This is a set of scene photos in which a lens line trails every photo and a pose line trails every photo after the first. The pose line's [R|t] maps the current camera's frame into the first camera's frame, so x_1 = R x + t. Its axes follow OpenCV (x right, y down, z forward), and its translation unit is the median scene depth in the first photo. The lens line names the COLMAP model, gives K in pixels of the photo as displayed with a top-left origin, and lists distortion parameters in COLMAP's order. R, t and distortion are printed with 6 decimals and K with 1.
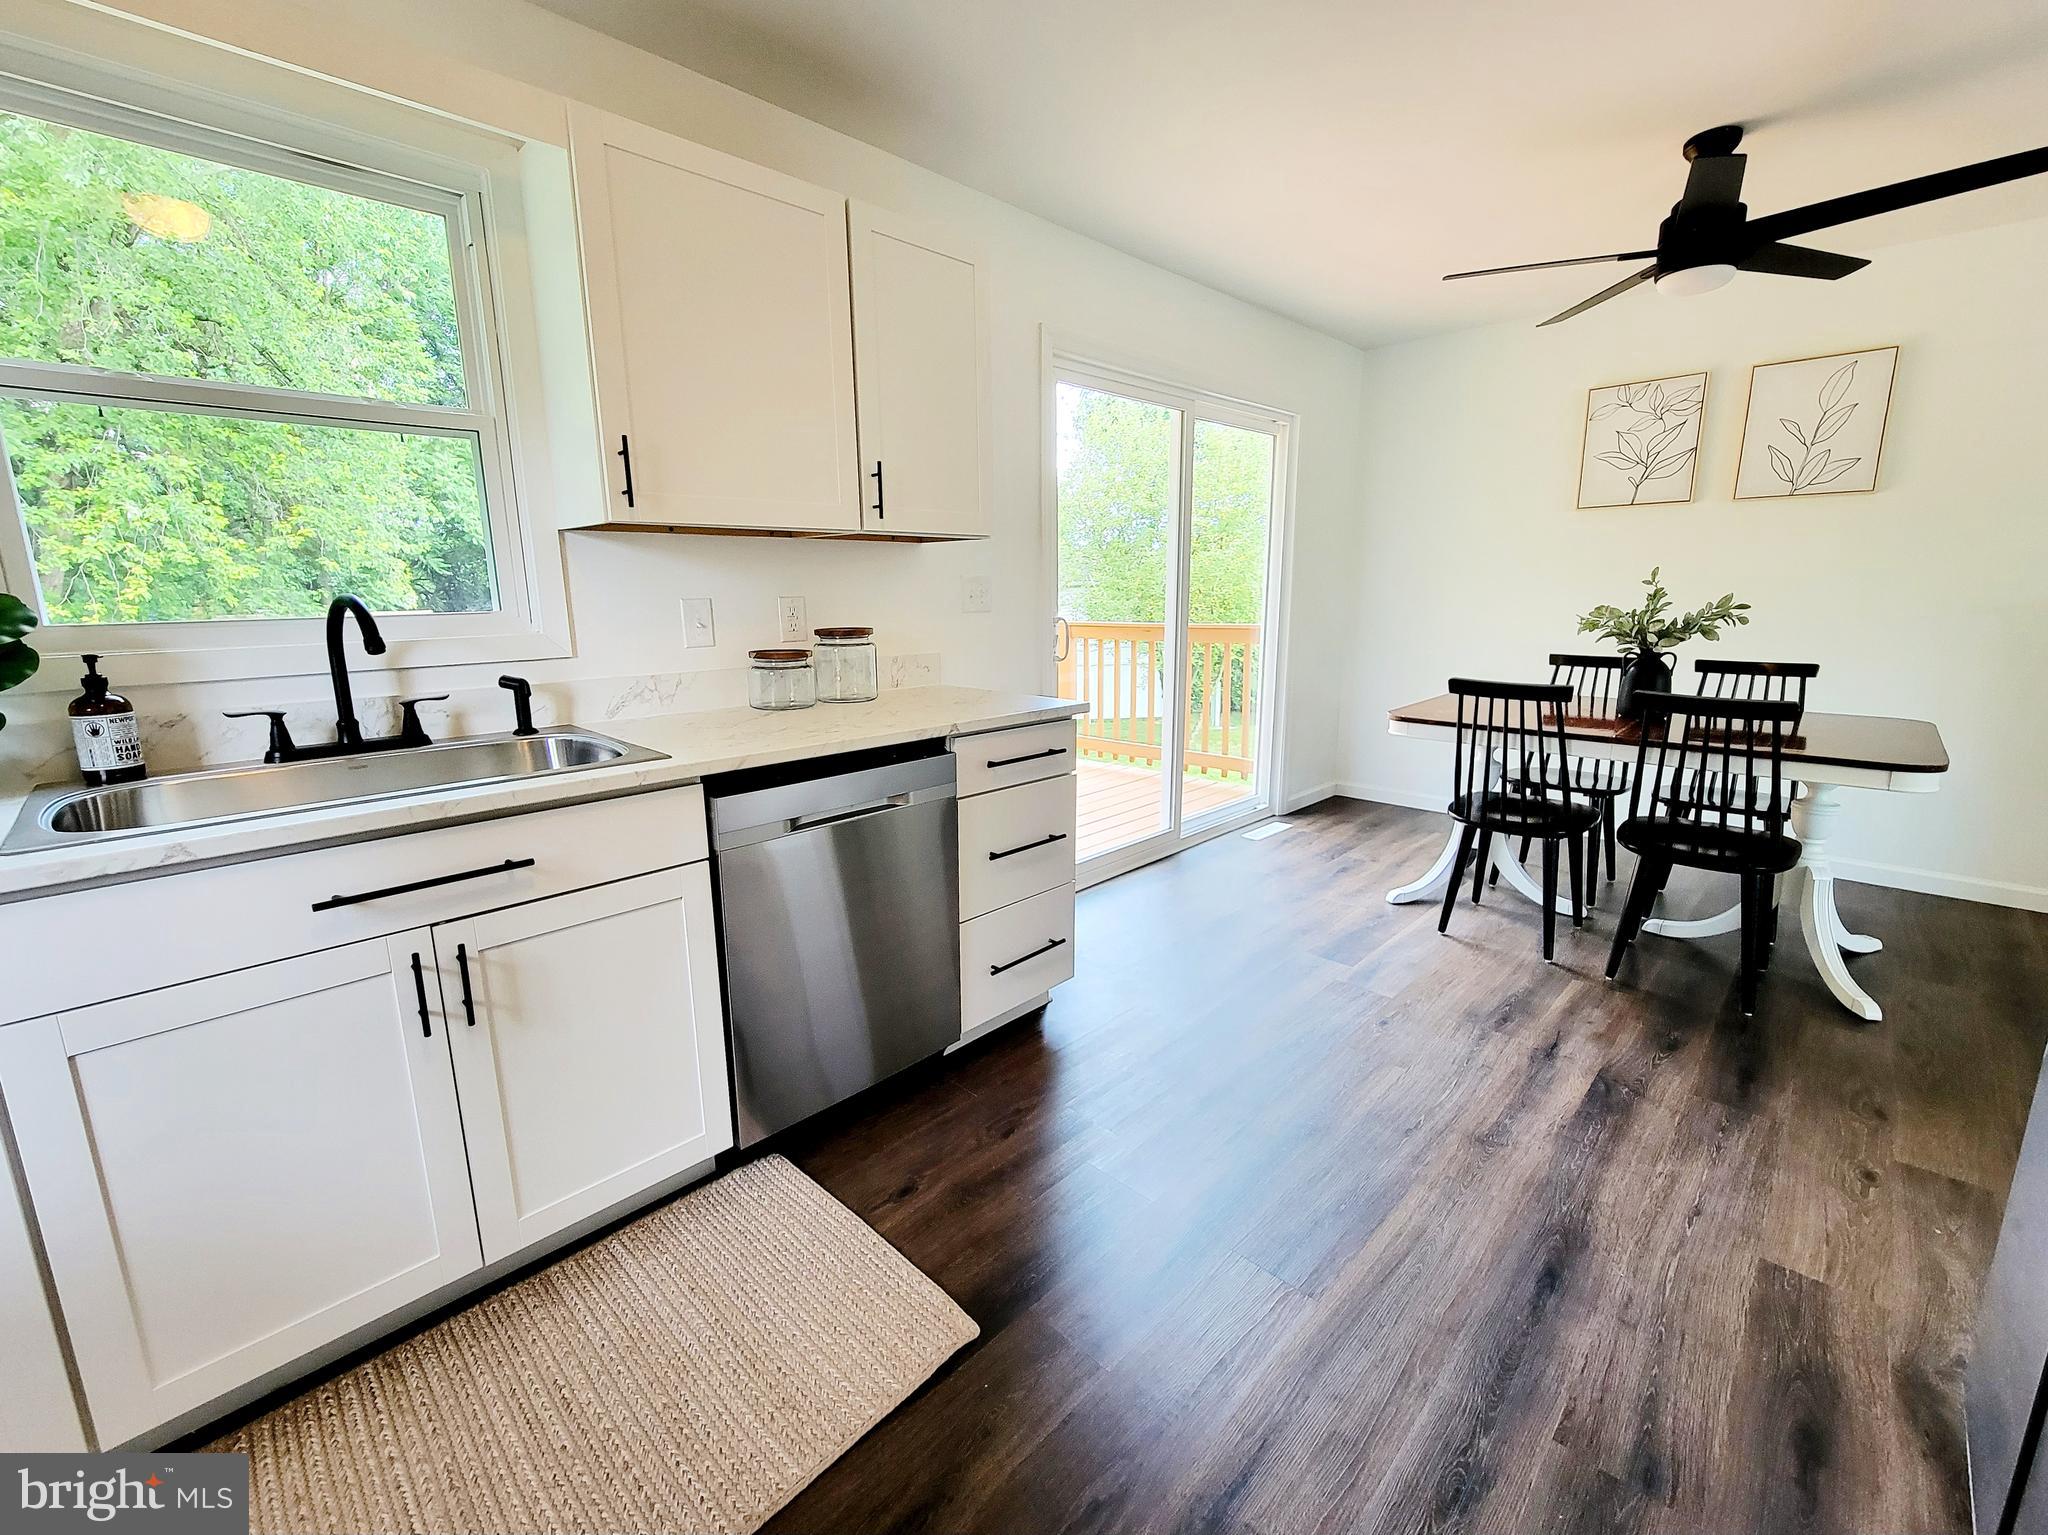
lens RADIAL K [[860.0, 0, 1024.0], [0, 860.0, 767.5], [0, 0, 1]] dist [-0.010465, -0.000128]
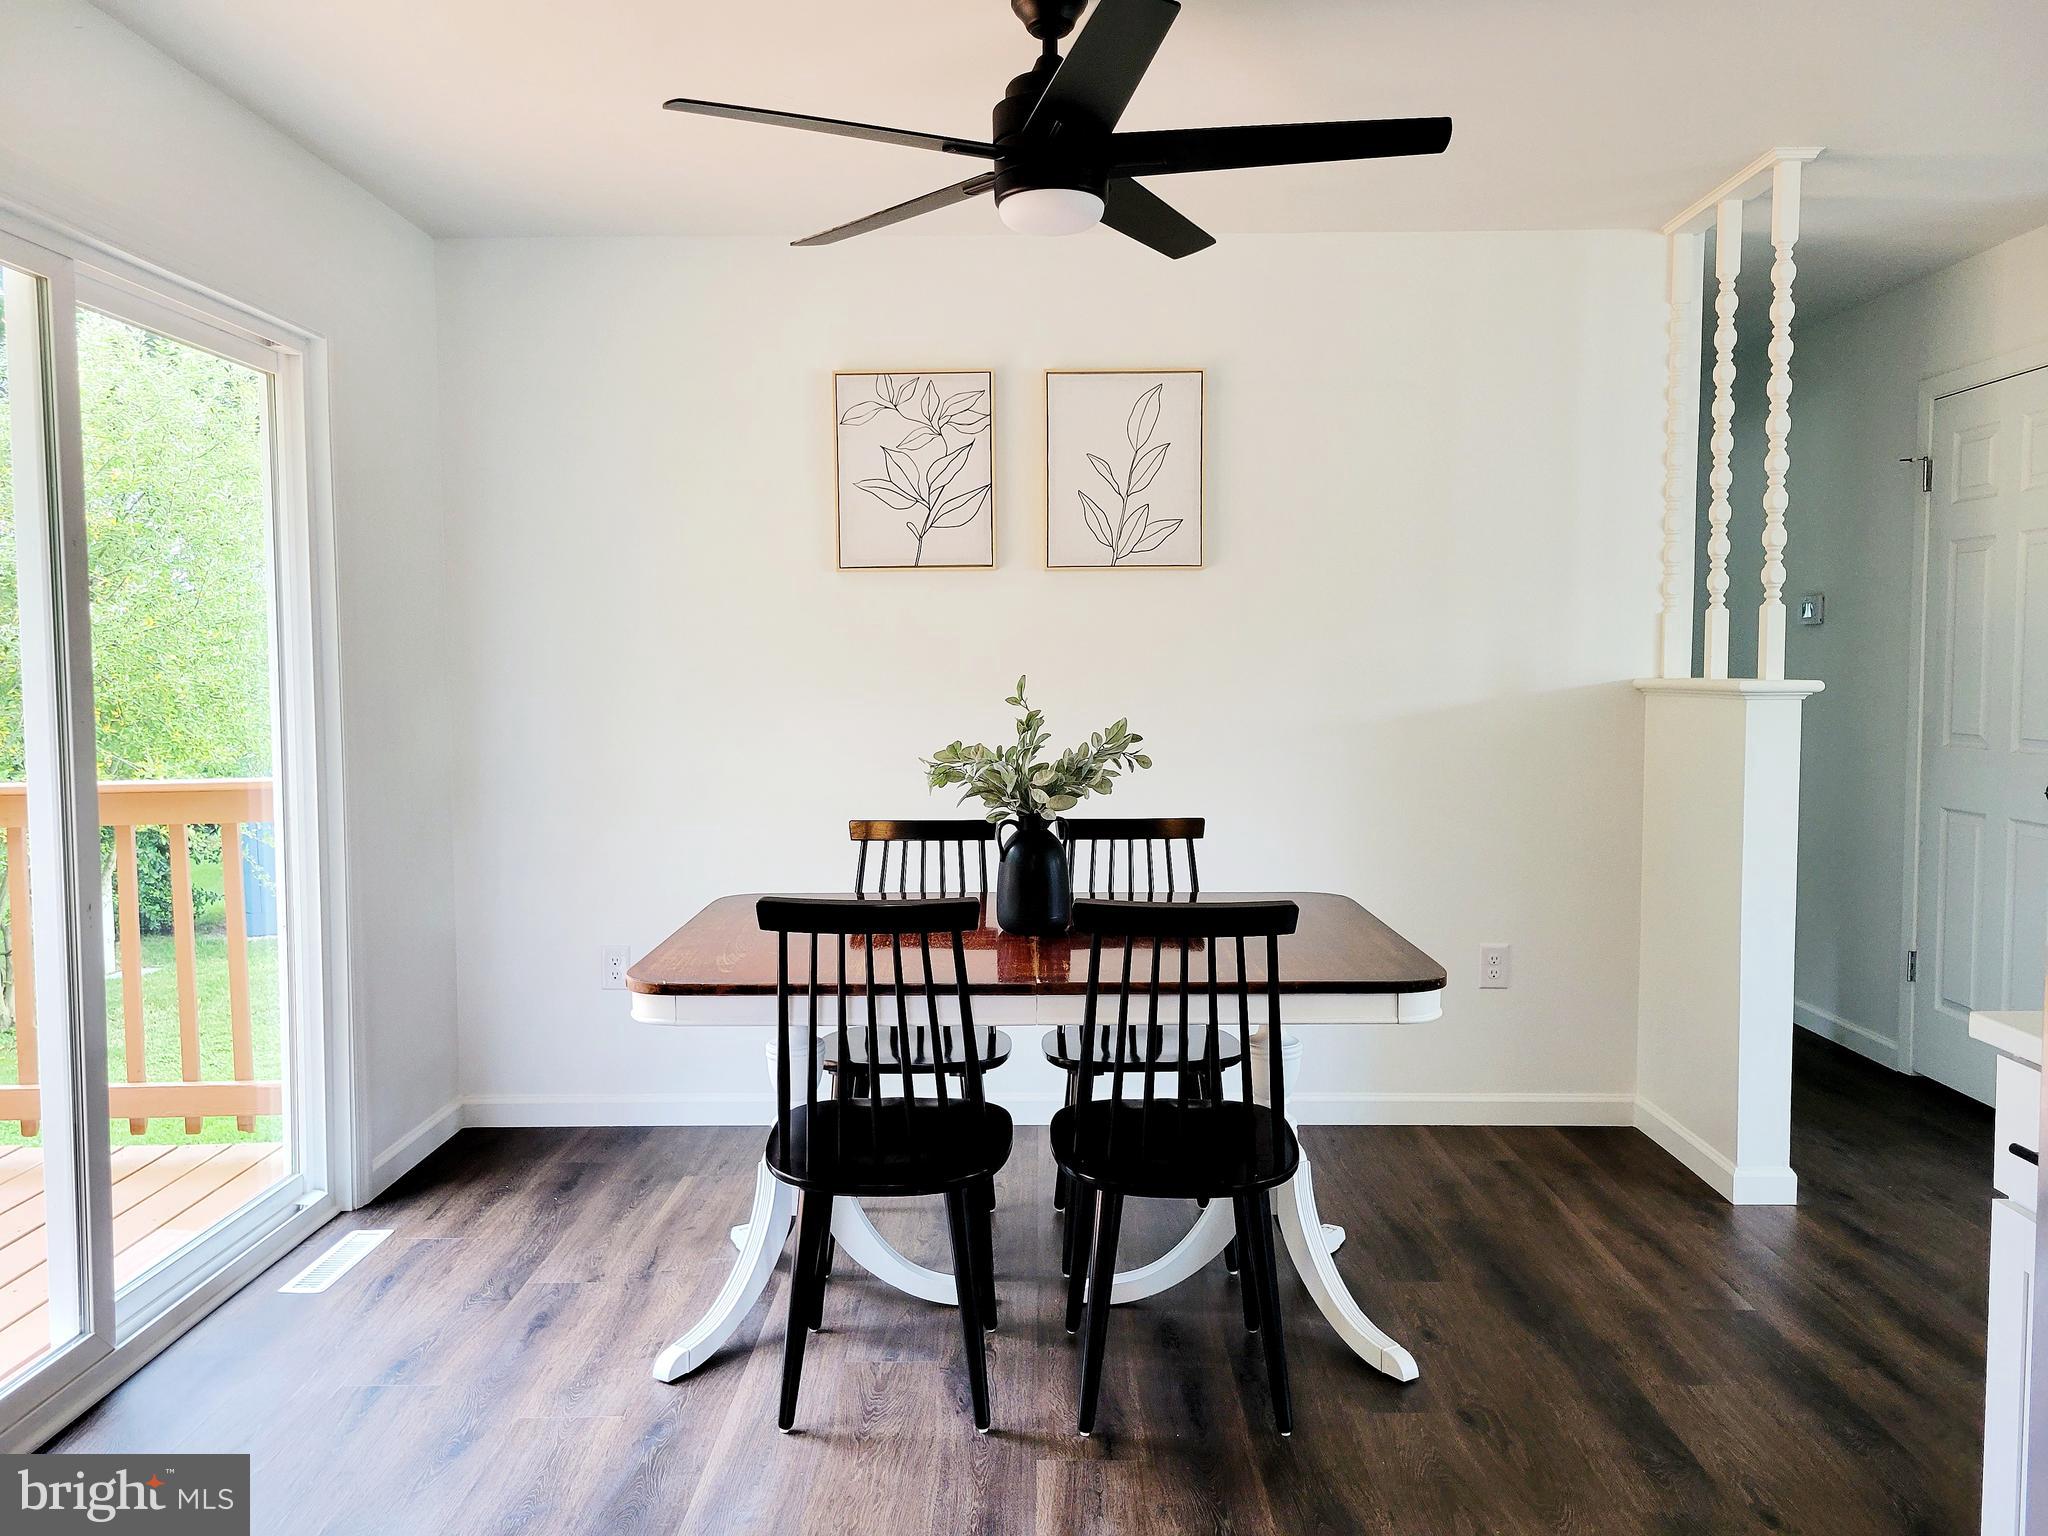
lens RADIAL K [[1550.1, 0, 1025.8], [0, 1550.1, 777.5], [0, 0, 1]] dist [0.035240, -0.001222]
pose [[0.723260, -0.038121, 0.689523, 0.001603], [0.135245, 0.986959, -0.087297, -0.065671], [-0.677203, 0.156393, 0.718983, 0.221297]]
